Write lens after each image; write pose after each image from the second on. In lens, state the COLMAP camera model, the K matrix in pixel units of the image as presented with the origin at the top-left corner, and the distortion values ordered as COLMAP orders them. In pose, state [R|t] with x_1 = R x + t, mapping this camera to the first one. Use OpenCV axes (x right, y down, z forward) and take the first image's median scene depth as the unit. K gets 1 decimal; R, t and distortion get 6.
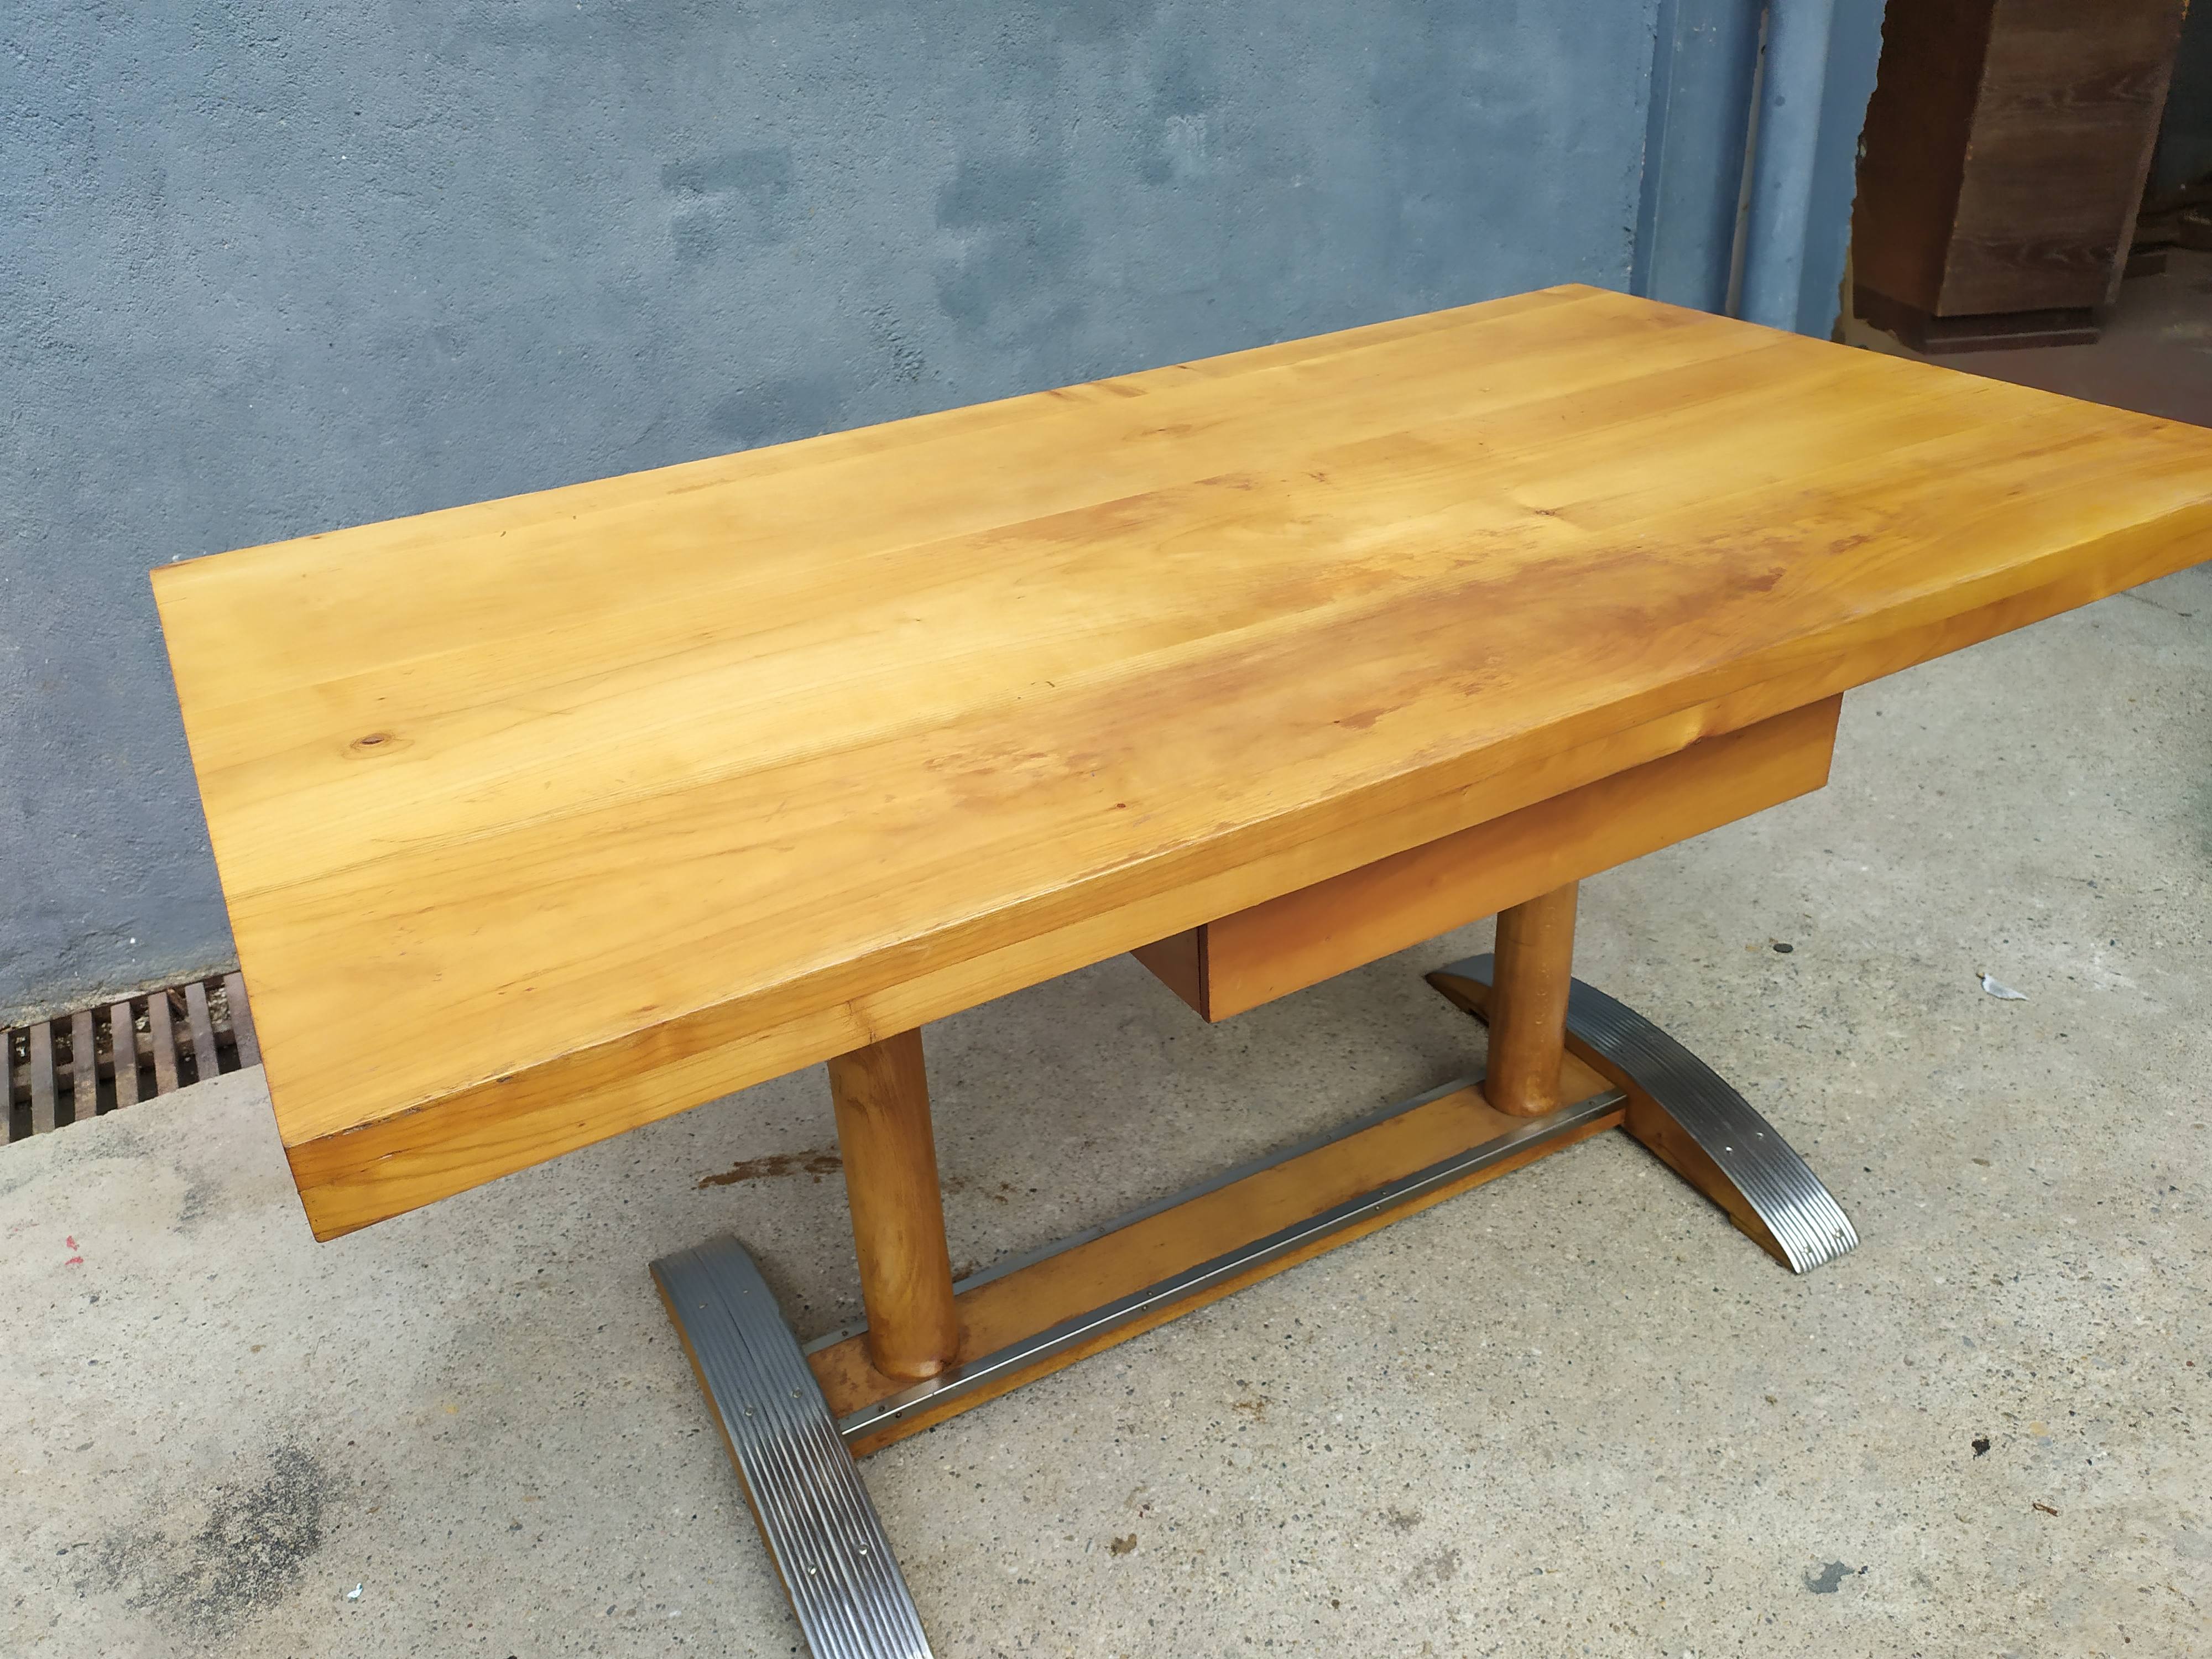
lens RADIAL K [[1698.6, 0, 1122.0], [0, 1698.6, 831.8], [0, 0, 1]] dist [0.049226, -0.060427]
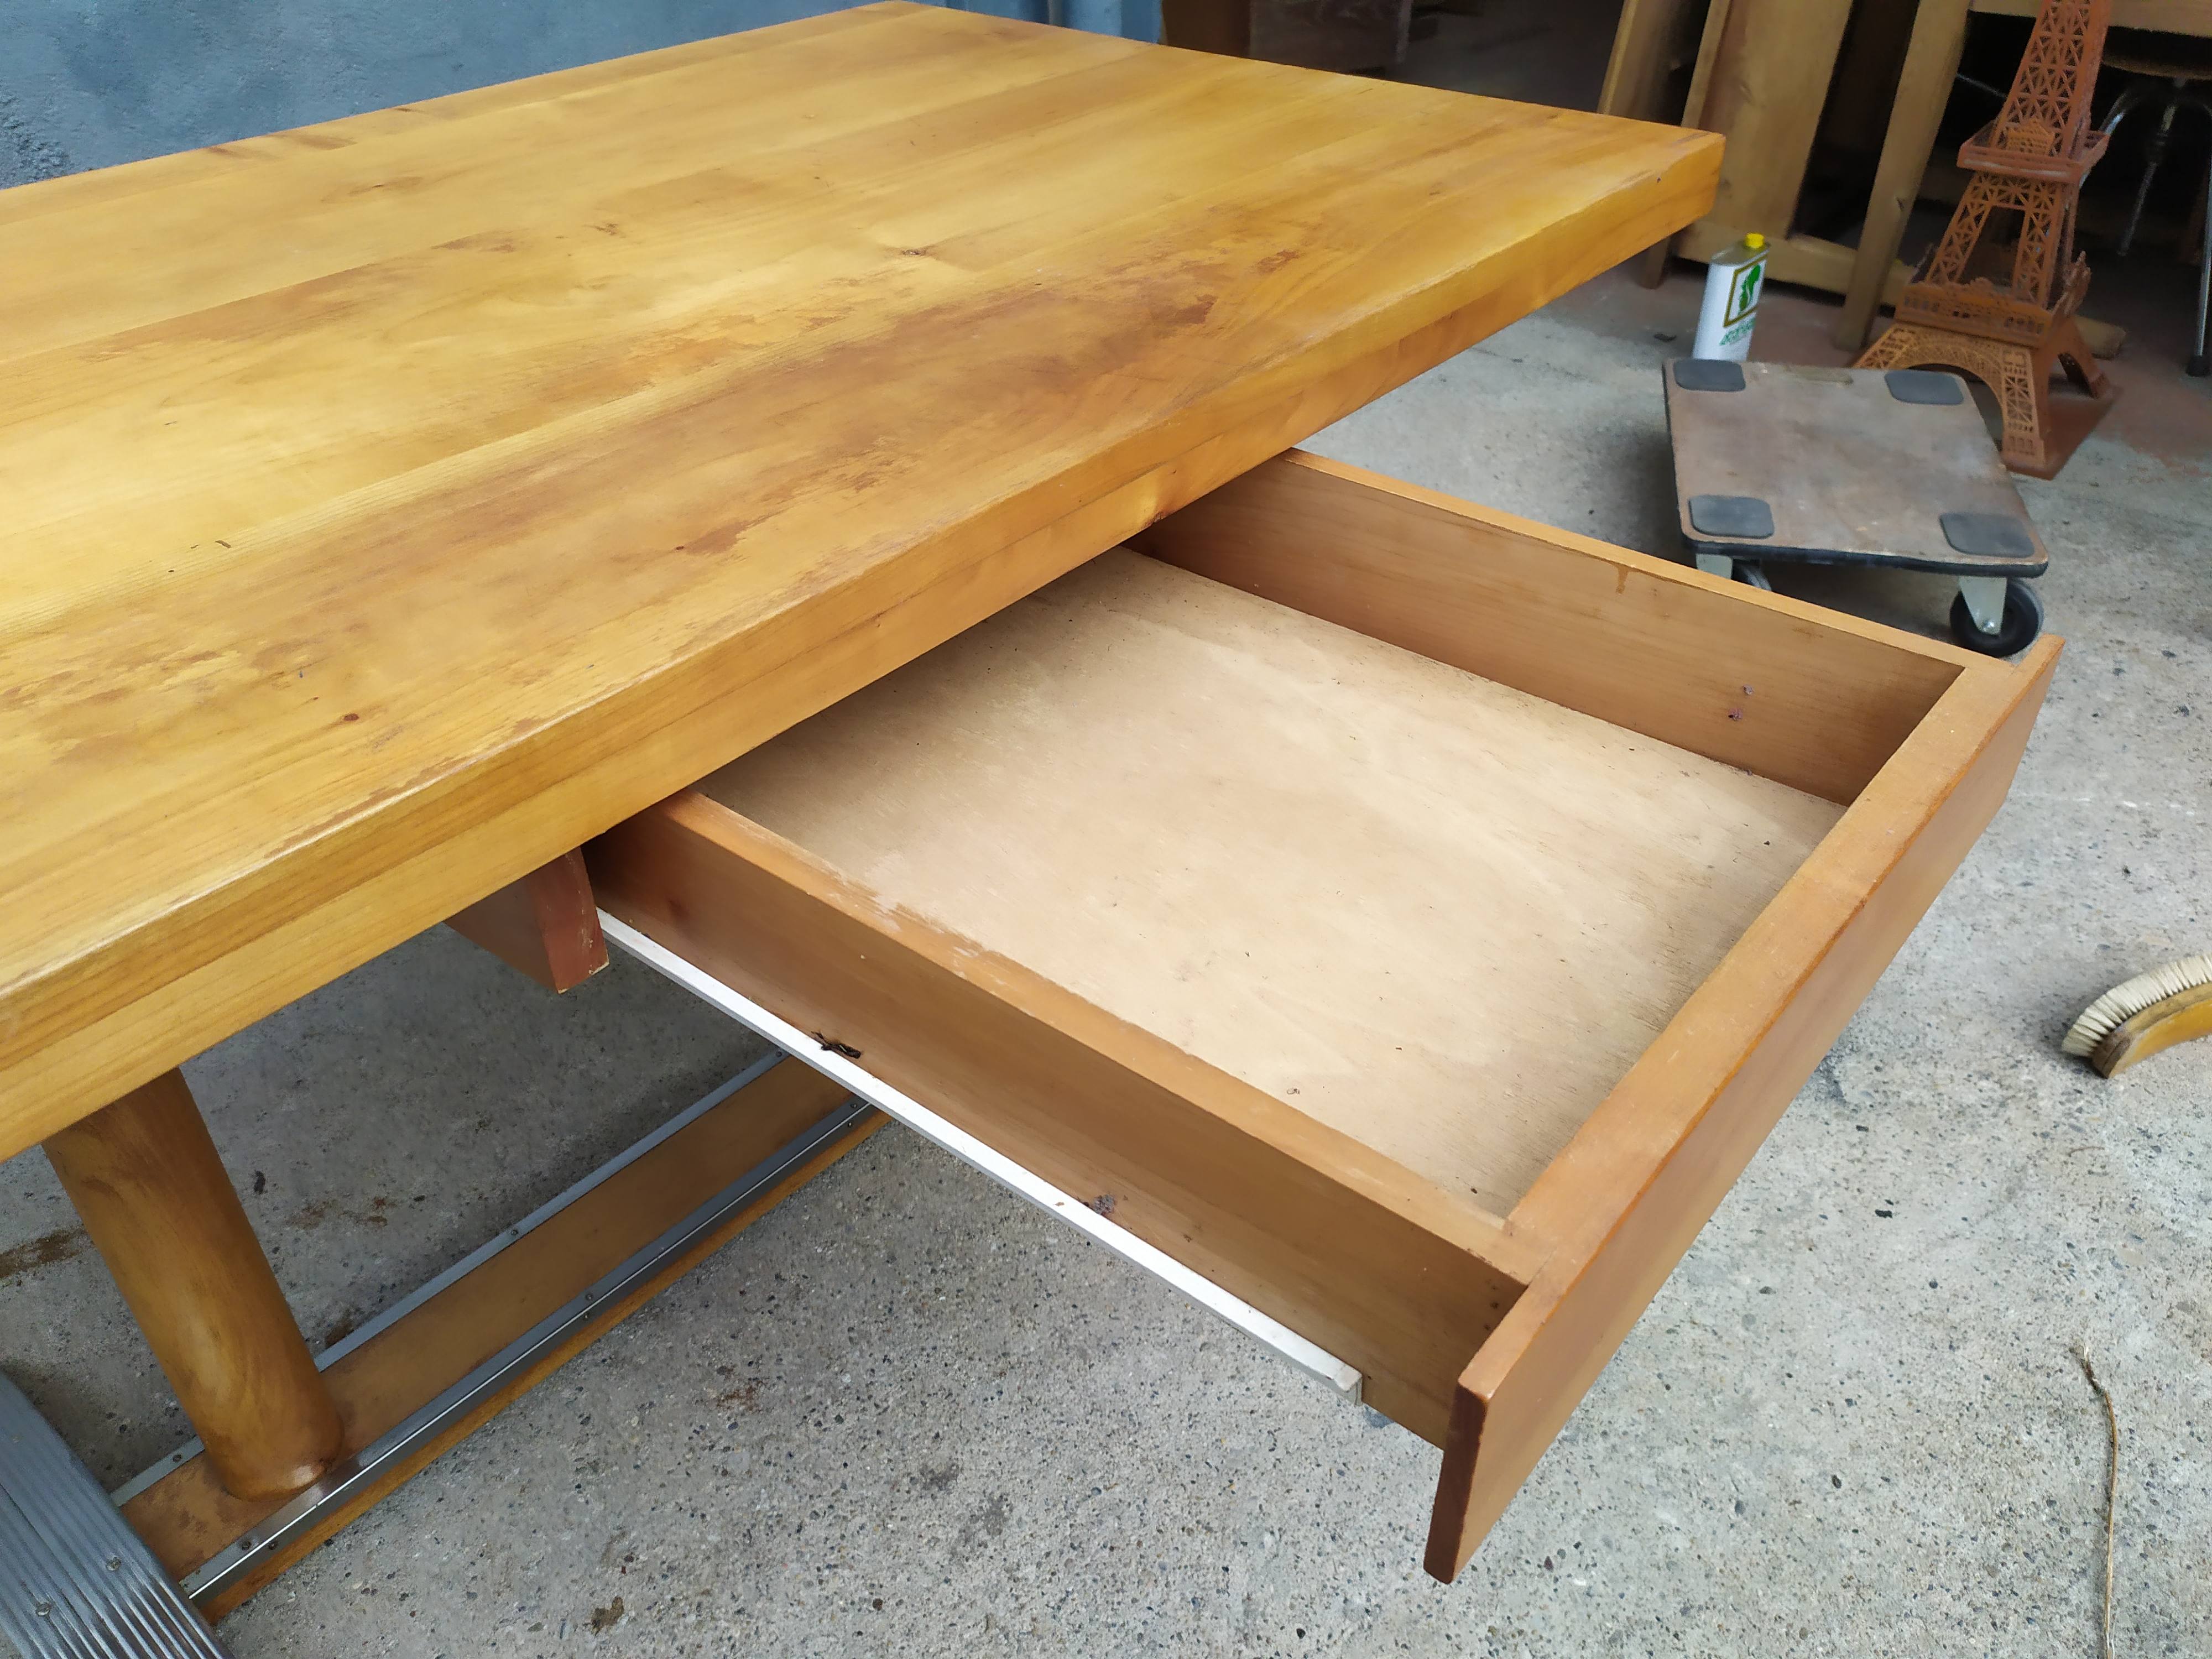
lens RADIAL K [[1698.6, 0, 1143.2], [0, 1698.6, 864.0], [0, 0, 1]] dist [0.049226, -0.060427]
pose [[0.927284, -0.181563, 0.327383, 0.030901], [0.143210, 0.980039, 0.137890, -0.004231], [-0.345884, -0.080978, 0.934776, 0.165821]]
